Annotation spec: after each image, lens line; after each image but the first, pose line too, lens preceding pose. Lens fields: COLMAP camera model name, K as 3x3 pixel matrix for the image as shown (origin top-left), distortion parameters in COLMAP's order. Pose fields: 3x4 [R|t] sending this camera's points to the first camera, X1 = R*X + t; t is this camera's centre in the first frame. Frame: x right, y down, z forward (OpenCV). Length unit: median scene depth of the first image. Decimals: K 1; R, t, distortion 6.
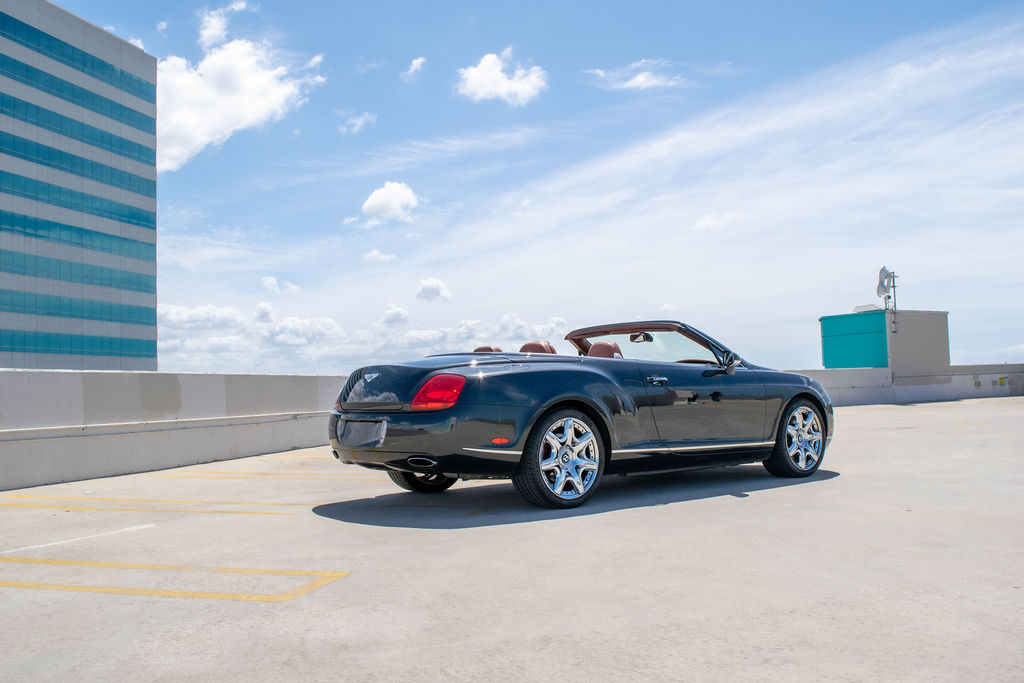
lens RADIAL K [[962.4, 0, 512.0], [0, 962.4, 341.5], [0, 0, 1]] dist [-0.075329, 0.002880]
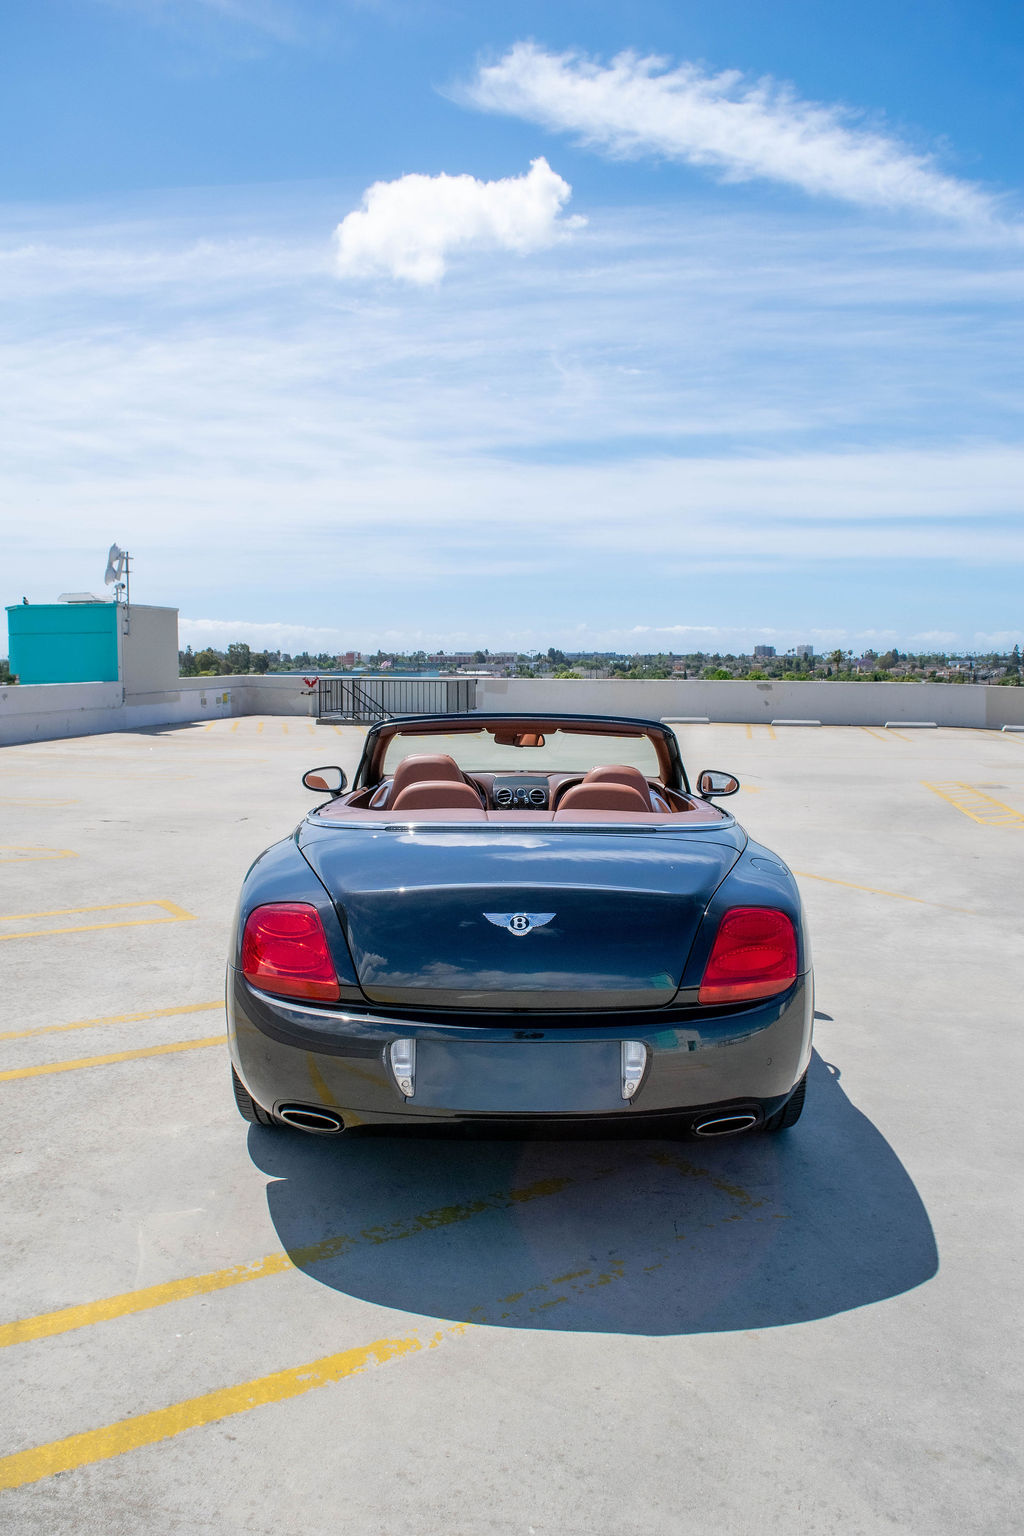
lens RADIAL K [[1230.6, 0, 505.2], [0, 1230.6, 775.1], [0, 0, 1]] dist [-0.007975, -0.000563]
pose [[0.682929, -0.038235, 0.729483, -0.099740], [-0.053739, 0.993294, 0.102372, -0.014588], [-0.728505, -0.109115, 0.676294, 0.123379]]
